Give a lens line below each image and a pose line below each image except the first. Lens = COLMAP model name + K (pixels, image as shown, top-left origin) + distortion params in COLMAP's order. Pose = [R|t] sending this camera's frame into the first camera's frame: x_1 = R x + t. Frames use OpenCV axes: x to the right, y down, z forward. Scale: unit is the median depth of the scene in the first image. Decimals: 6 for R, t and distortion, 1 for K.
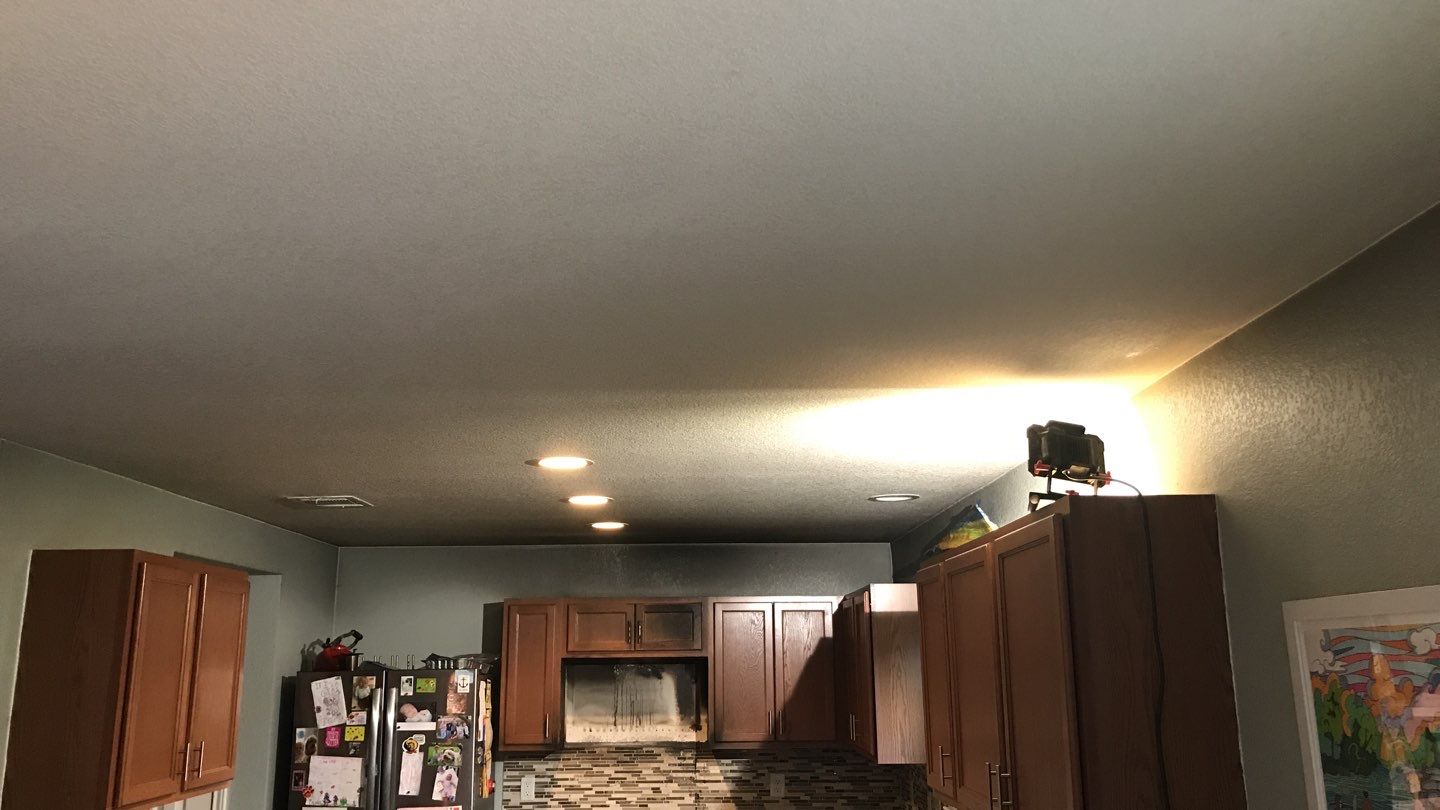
lens RADIAL K [[1225.2, 0, 719.0], [0, 1225.2, 369.4], [0, 0, 1]] dist [0.078791, -0.150637]
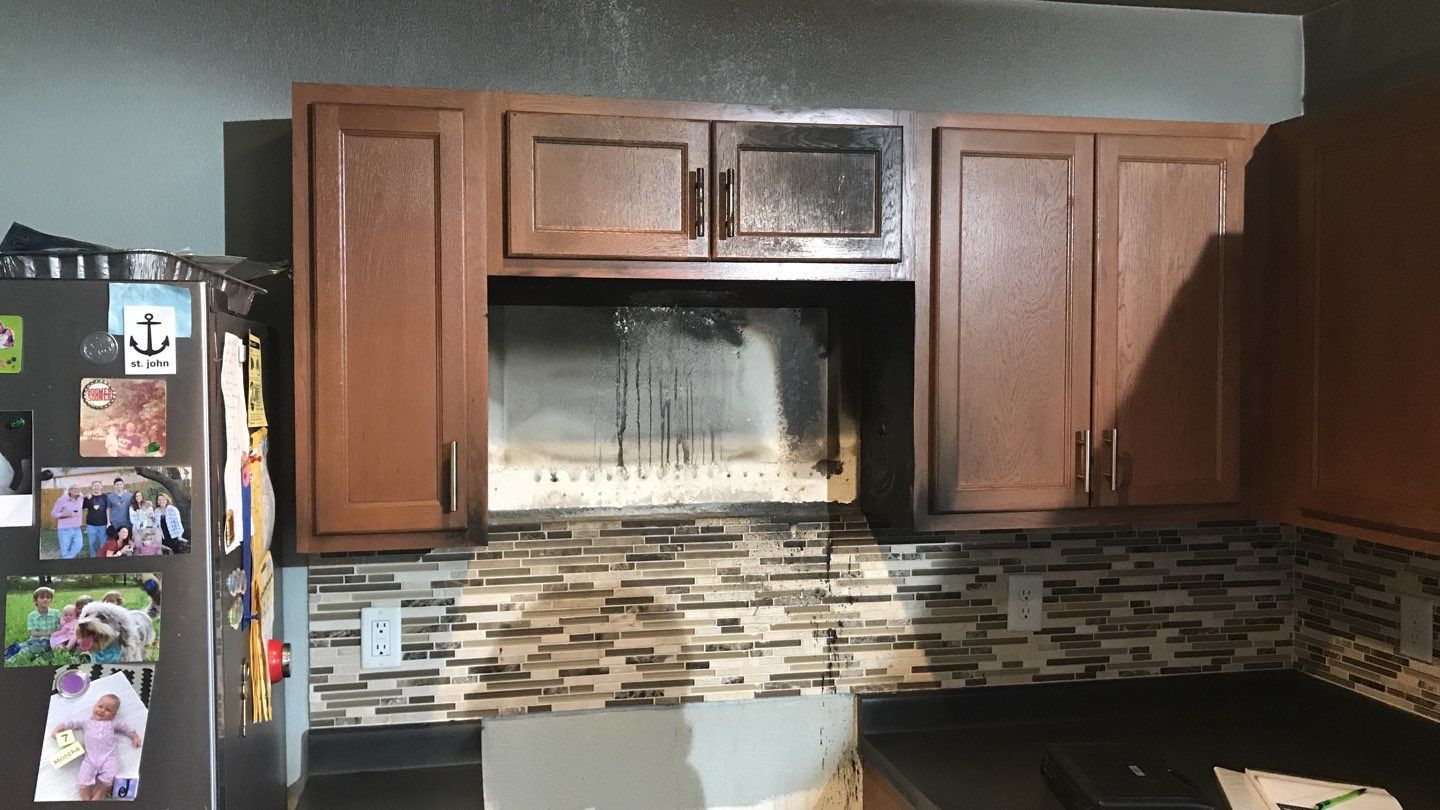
lens RADIAL K [[1225.2, 0, 719.0], [0, 1225.2, 369.4], [0, 0, 1]] dist [0.078791, -0.150637]
pose [[0.981593, 0.003240, 0.190958, -0.126903], [-0.049959, 0.969398, 0.240356, 0.173378], [-0.184336, -0.245471, 0.951716, 0.659062]]
